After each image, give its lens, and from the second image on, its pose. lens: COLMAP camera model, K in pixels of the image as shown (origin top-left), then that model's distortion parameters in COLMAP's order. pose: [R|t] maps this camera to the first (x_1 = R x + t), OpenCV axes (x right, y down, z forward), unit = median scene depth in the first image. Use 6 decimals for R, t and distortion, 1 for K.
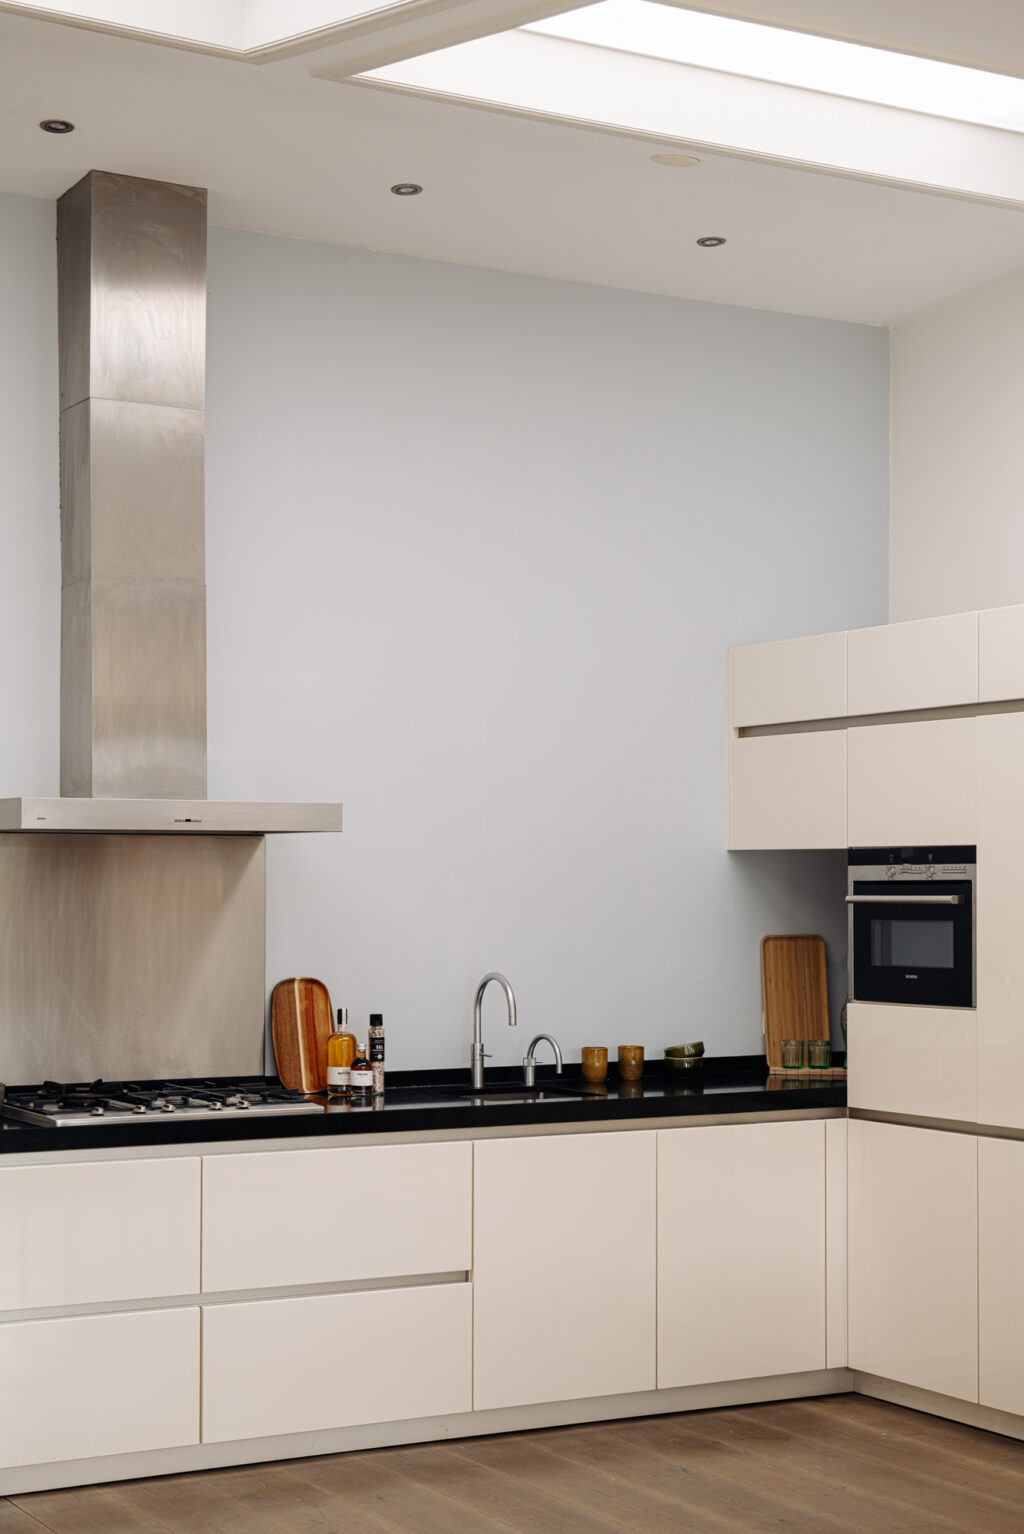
lens RADIAL K [[2479.8, 0, 524.3], [0, 2479.8, 891.2], [0, 0, 1]] dist [0.048316, 0.000000]
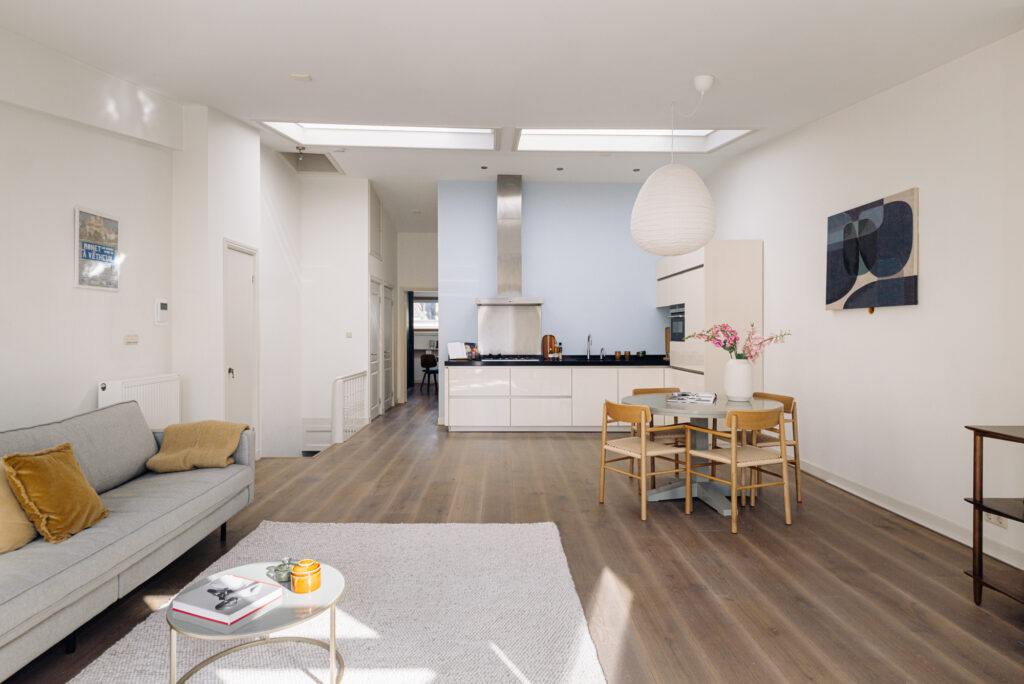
lens RADIAL K [[563.9, 0, 495.3], [0, 563.9, 330.2], [0, 0, 1]] dist [-0.001603, 0.001663]
pose [[0.869574, -0.002727, -0.493796, 0.351472], [0.000188, 0.999987, -0.005192, 0.030877], [0.493803, 0.004422, 0.869562, -0.001614]]
